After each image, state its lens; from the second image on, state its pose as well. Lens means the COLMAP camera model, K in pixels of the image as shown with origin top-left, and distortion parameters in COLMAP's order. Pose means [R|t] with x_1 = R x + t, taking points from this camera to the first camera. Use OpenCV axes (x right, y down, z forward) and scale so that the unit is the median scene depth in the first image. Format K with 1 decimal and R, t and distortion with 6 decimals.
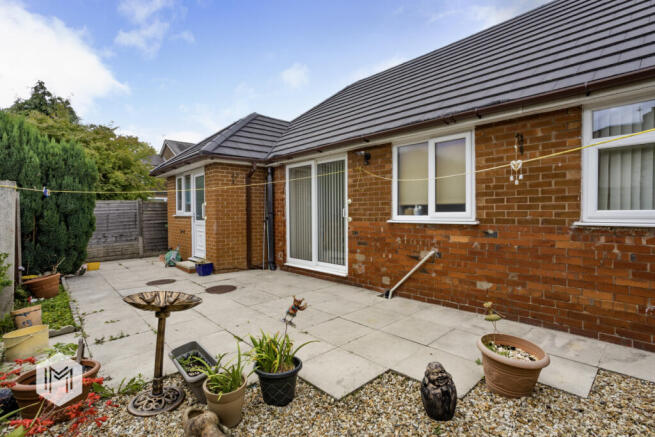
lens RADIAL K [[312.8, 0, 324.7], [0, 312.8, 219.5], [0, 0, 1]] dist [-0.019119, -0.000062]
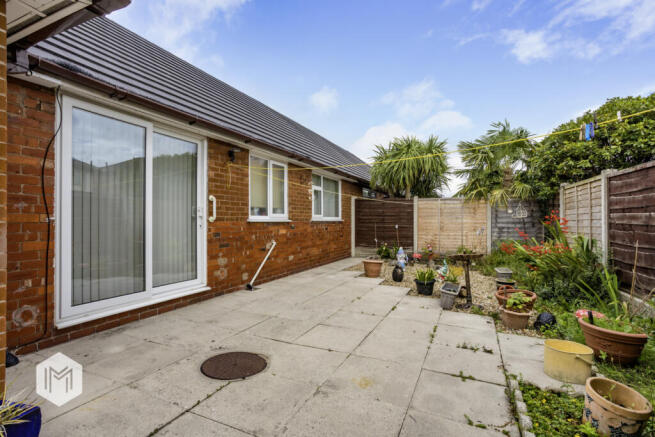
lens RADIAL K [[312.8, 0, 326.7], [0, 312.8, 217.9], [0, 0, 1]] dist [-0.019119, -0.000062]
pose [[-0.369390, 0.013929, 0.929170, -0.908476], [0.020729, 0.999762, -0.006746, 0.009140], [-0.929043, 0.016769, -0.369591, 1.145947]]
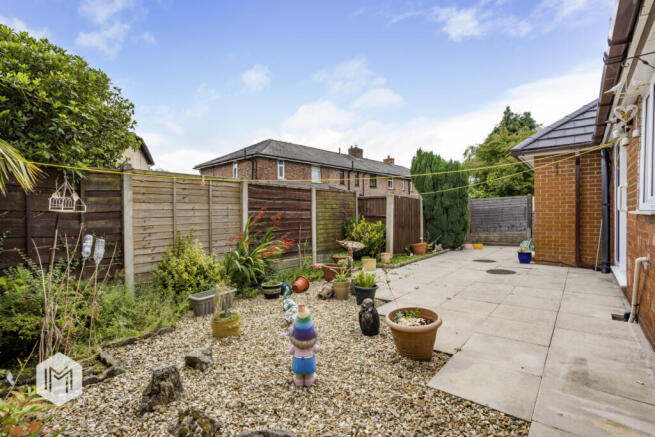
lens RADIAL K [[312.8, 0, 326.6], [0, 312.8, 216.9], [0, 0, 1]] dist [-0.019119, -0.000062]
pose [[0.114551, 0.016040, -0.993288, 0.810584], [-0.009183, 0.999844, 0.015087, 0.011050], [0.993375, 0.007393, 0.114681, 0.252421]]
